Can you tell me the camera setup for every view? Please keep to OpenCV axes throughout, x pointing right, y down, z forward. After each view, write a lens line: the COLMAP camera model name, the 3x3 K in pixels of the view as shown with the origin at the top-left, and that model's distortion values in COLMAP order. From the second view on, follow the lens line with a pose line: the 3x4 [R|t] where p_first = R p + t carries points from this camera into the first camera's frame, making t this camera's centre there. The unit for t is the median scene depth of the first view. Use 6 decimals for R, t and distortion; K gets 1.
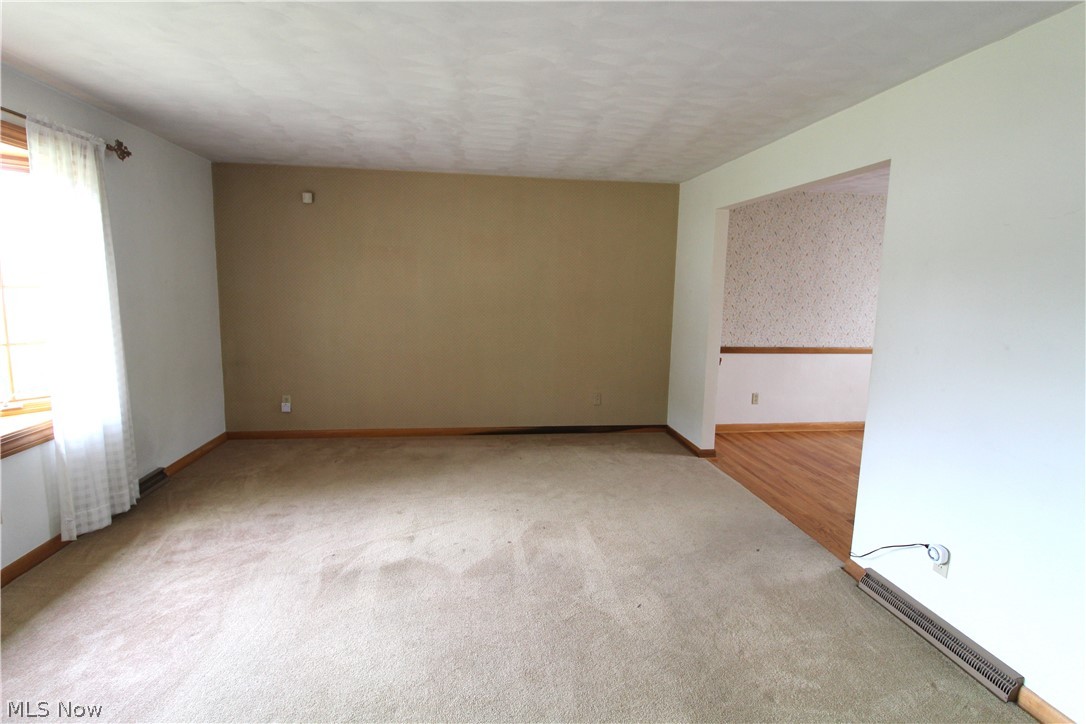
lens RADIAL K [[525.1, 0, 543.5], [0, 525.1, 359.1], [0, 0, 1]] dist [0.001424, 0.000097]
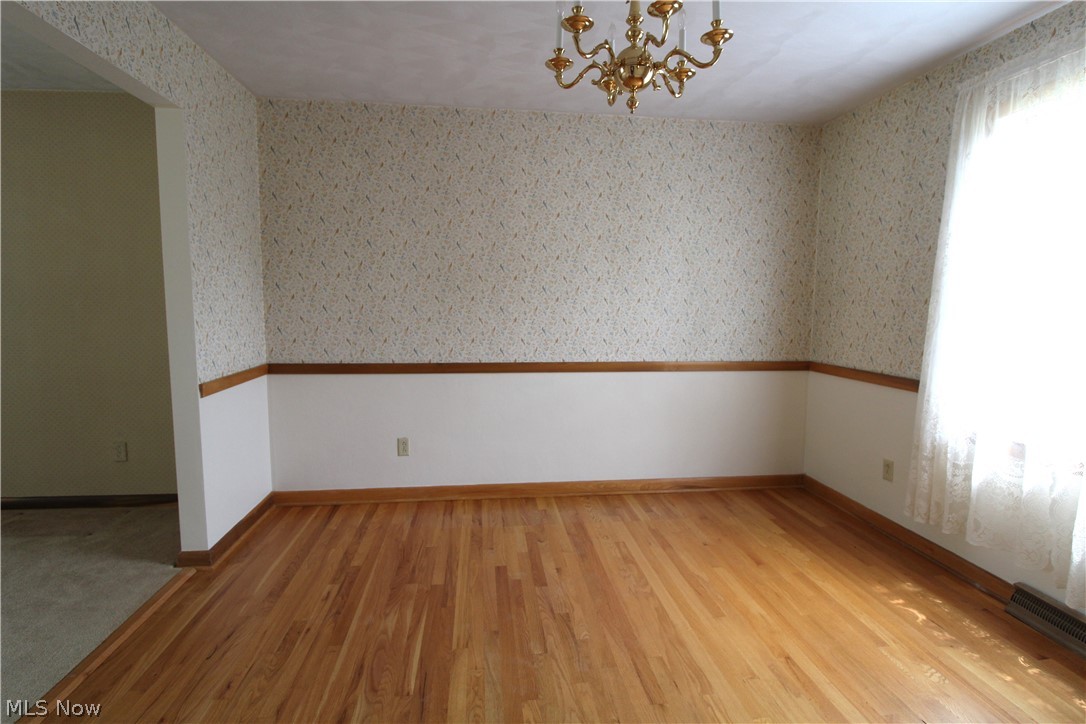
lens RADIAL K [[525.1, 0, 541.8], [0, 525.1, 362.0], [0, 0, 1]] dist [0.001424, 0.000097]
pose [[0.999612, -0.010576, -0.025772, 0.644435], [0.009968, 0.999672, -0.023599, -0.009257], [0.026014, 0.023333, 0.999389, 0.424178]]
